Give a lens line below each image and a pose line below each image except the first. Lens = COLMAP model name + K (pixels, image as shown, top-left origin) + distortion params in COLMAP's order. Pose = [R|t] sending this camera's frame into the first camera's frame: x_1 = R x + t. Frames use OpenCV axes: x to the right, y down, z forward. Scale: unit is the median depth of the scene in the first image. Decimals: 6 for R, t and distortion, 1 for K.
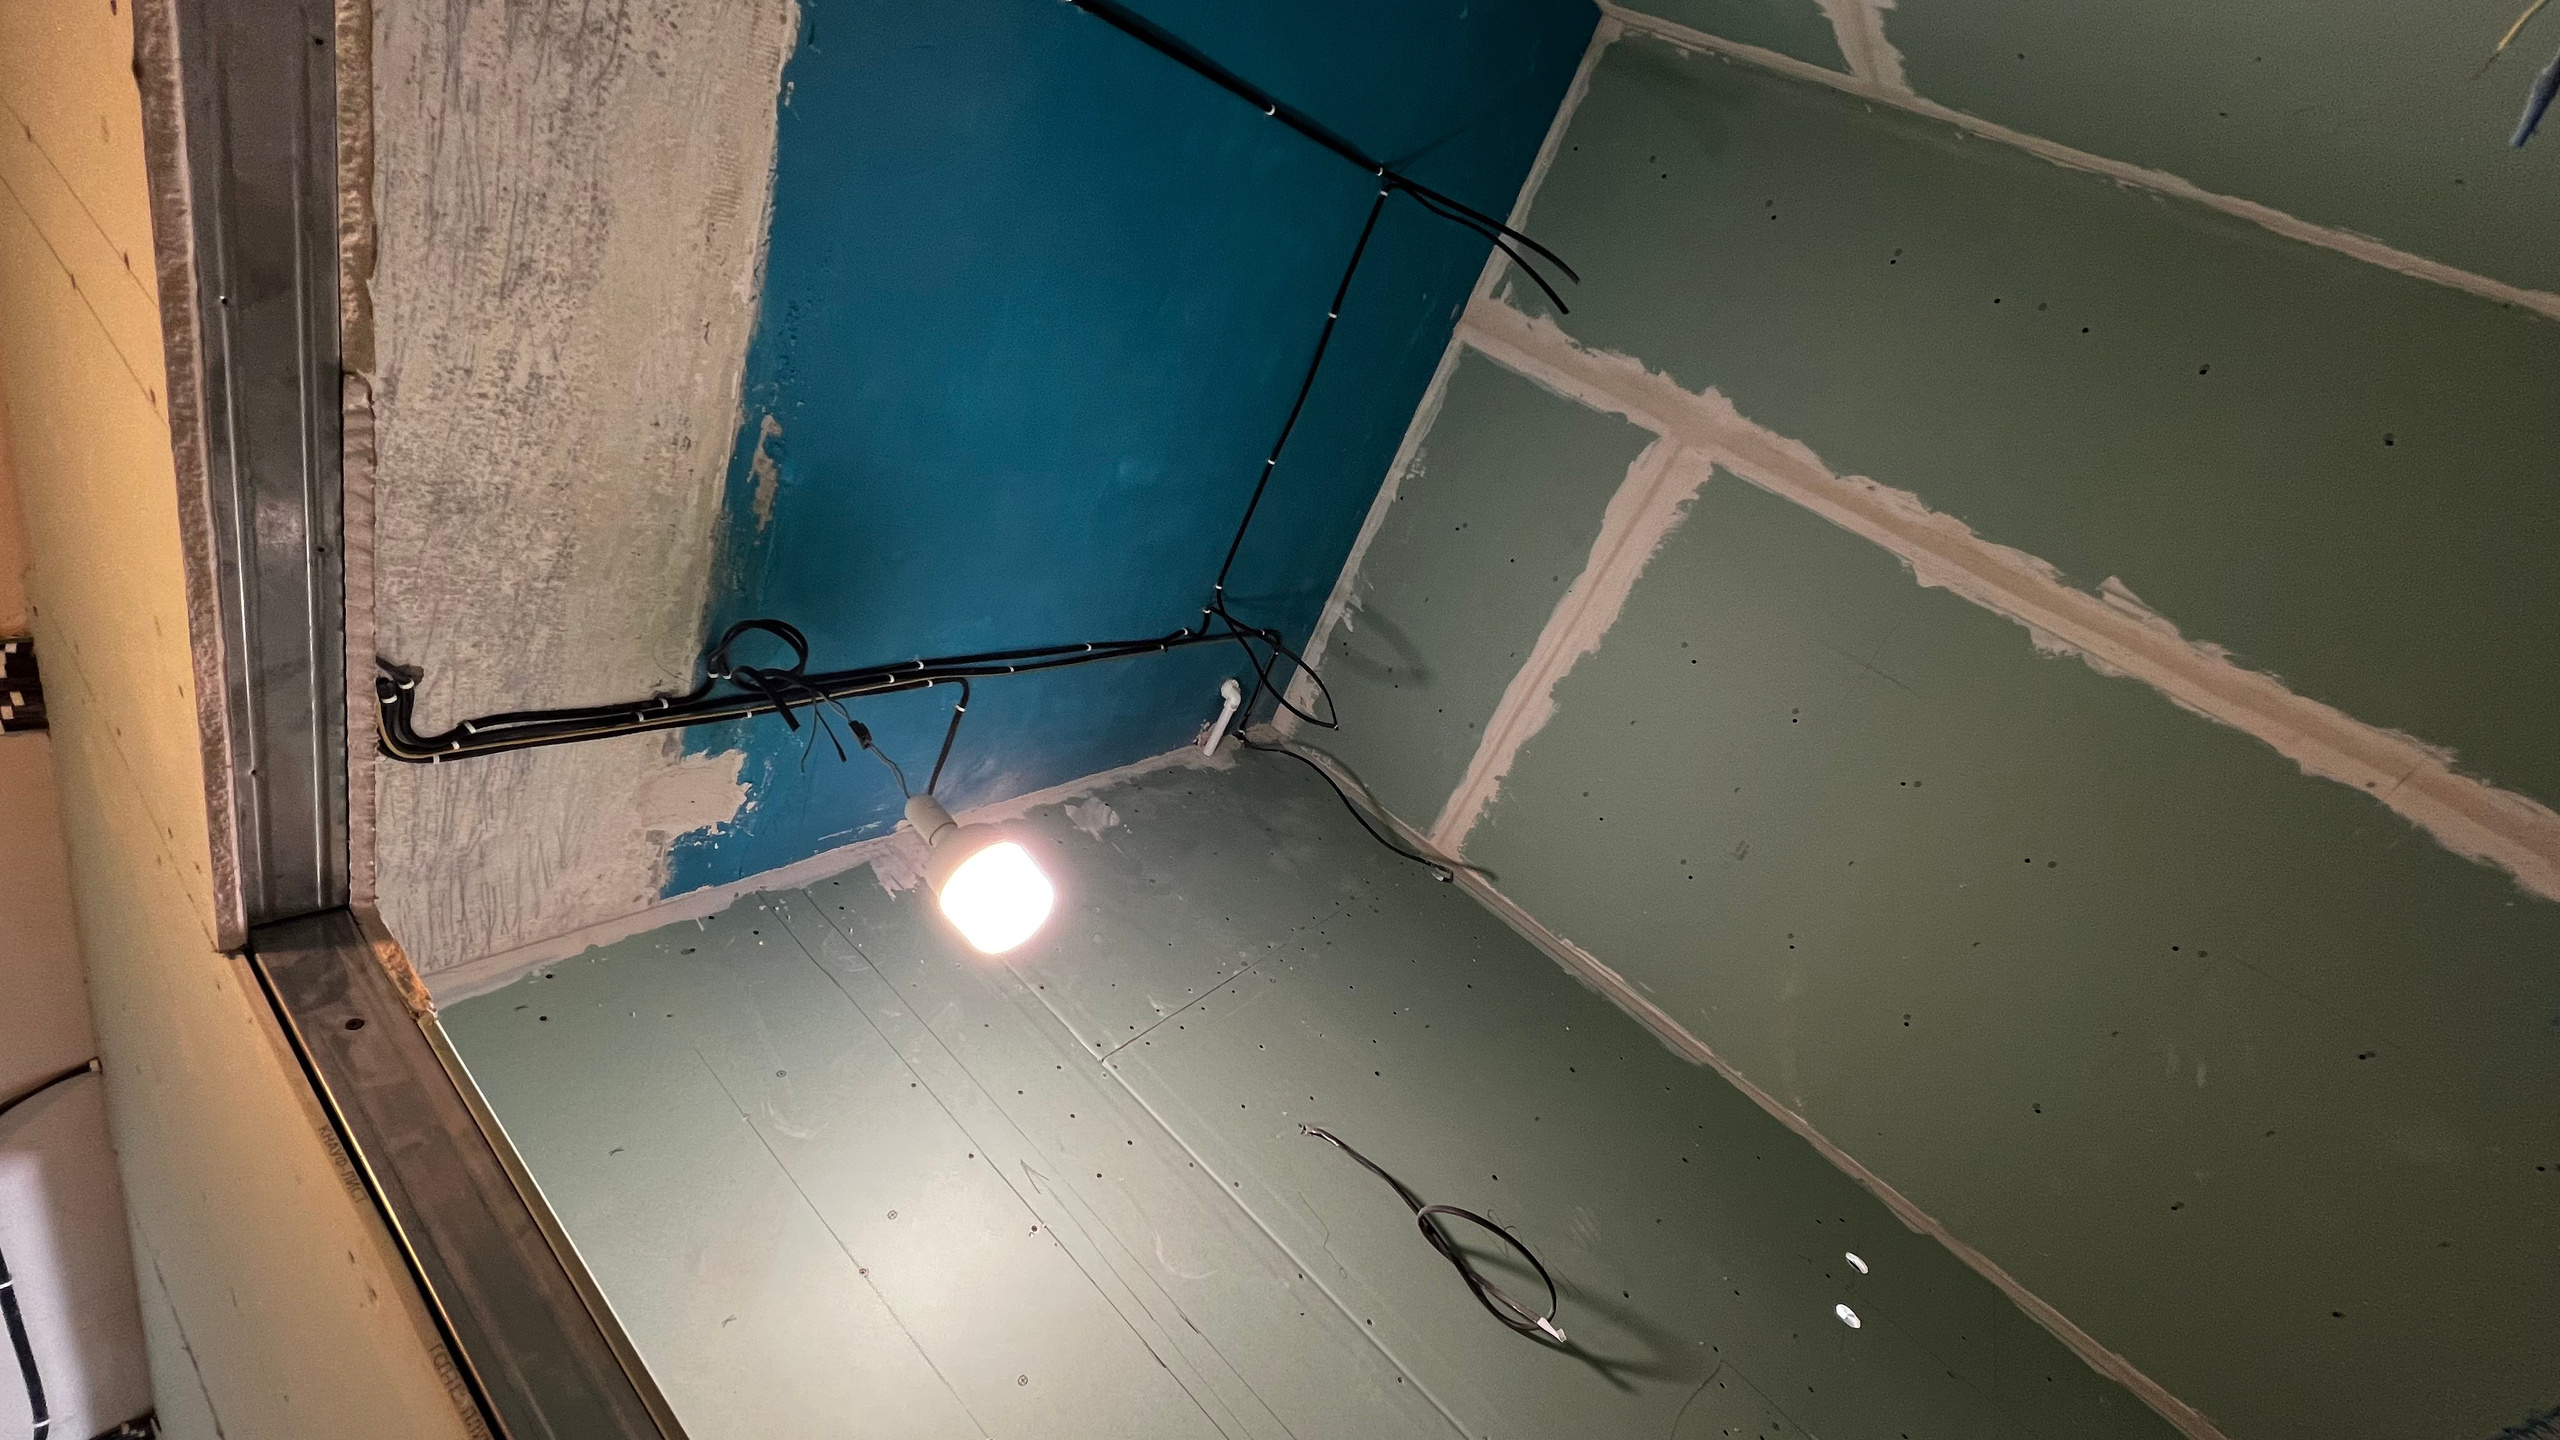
lens RADIAL K [[1013.7, 0, 1274.9], [0, 1013.7, 715.5], [0, 0, 1]] dist [-0.003617, 0.000397]
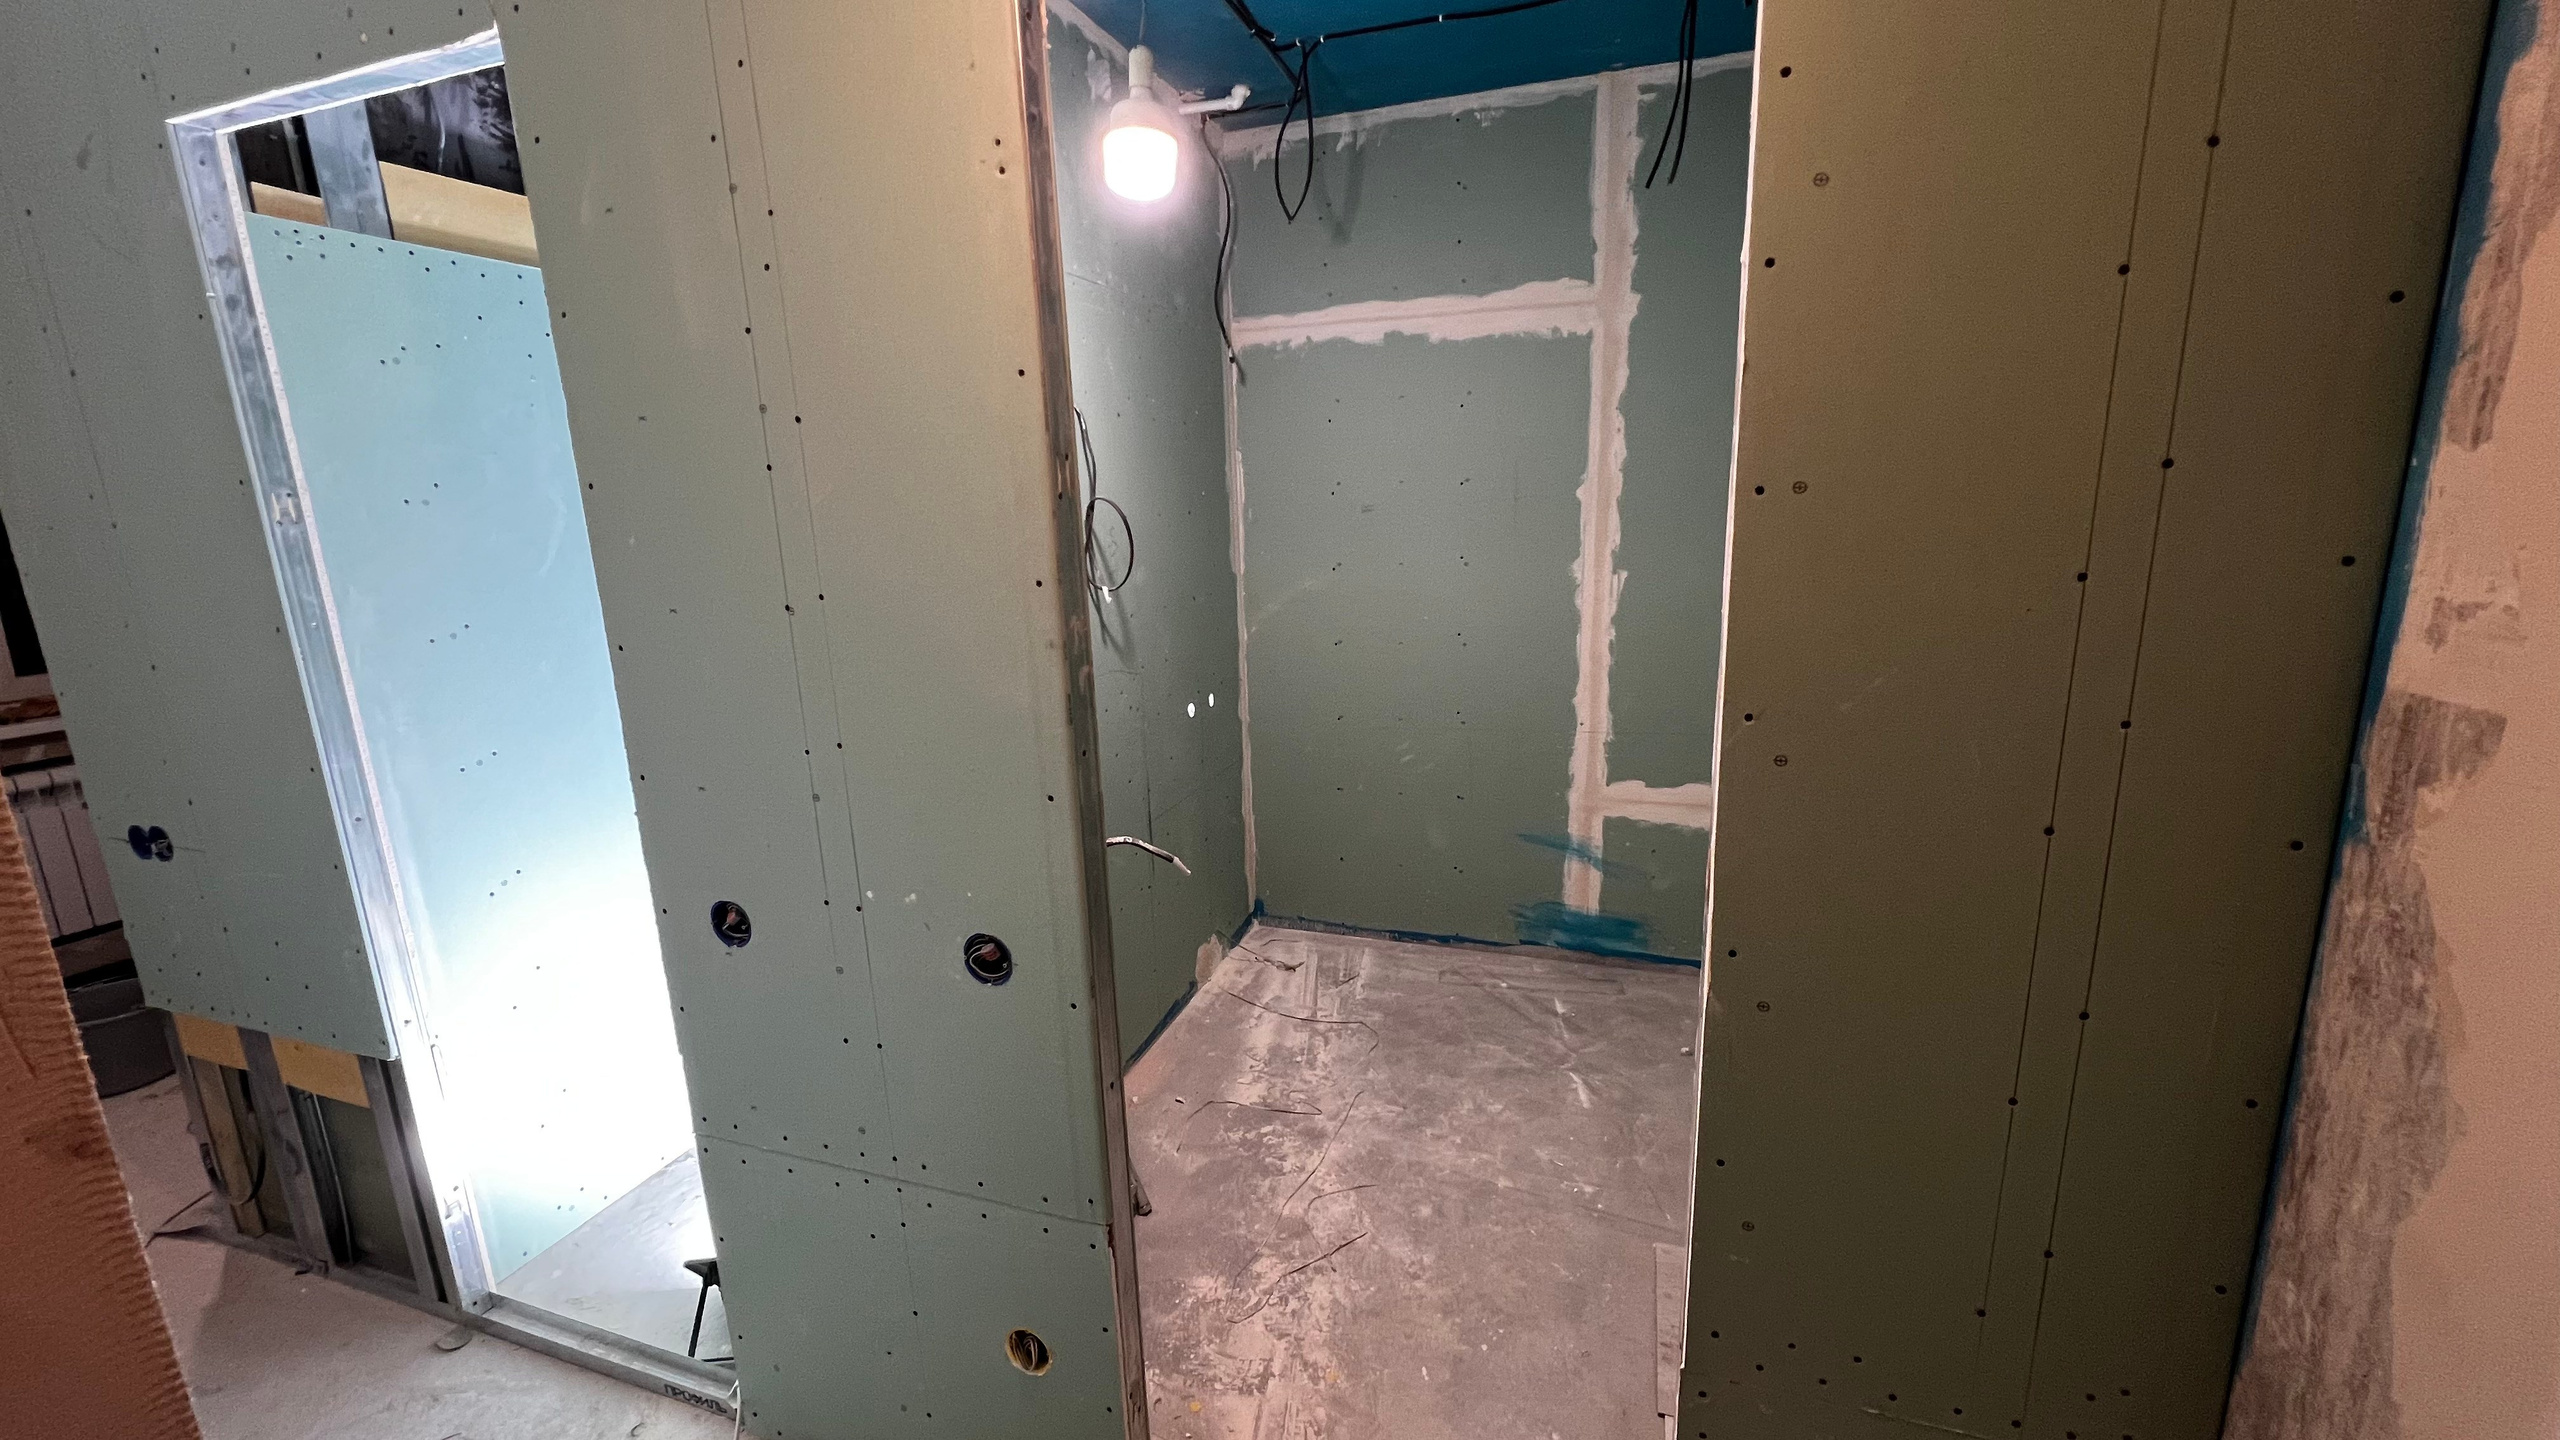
lens RADIAL K [[1013.7, 0, 1274.9], [0, 1013.7, 715.5], [0, 0, 1]] dist [-0.003617, 0.000397]
pose [[0.568786, 0.613290, 0.548049, -0.242870], [-0.808970, 0.537448, 0.238154, 0.053345], [-0.148490, -0.578814, 0.801826, -0.342477]]
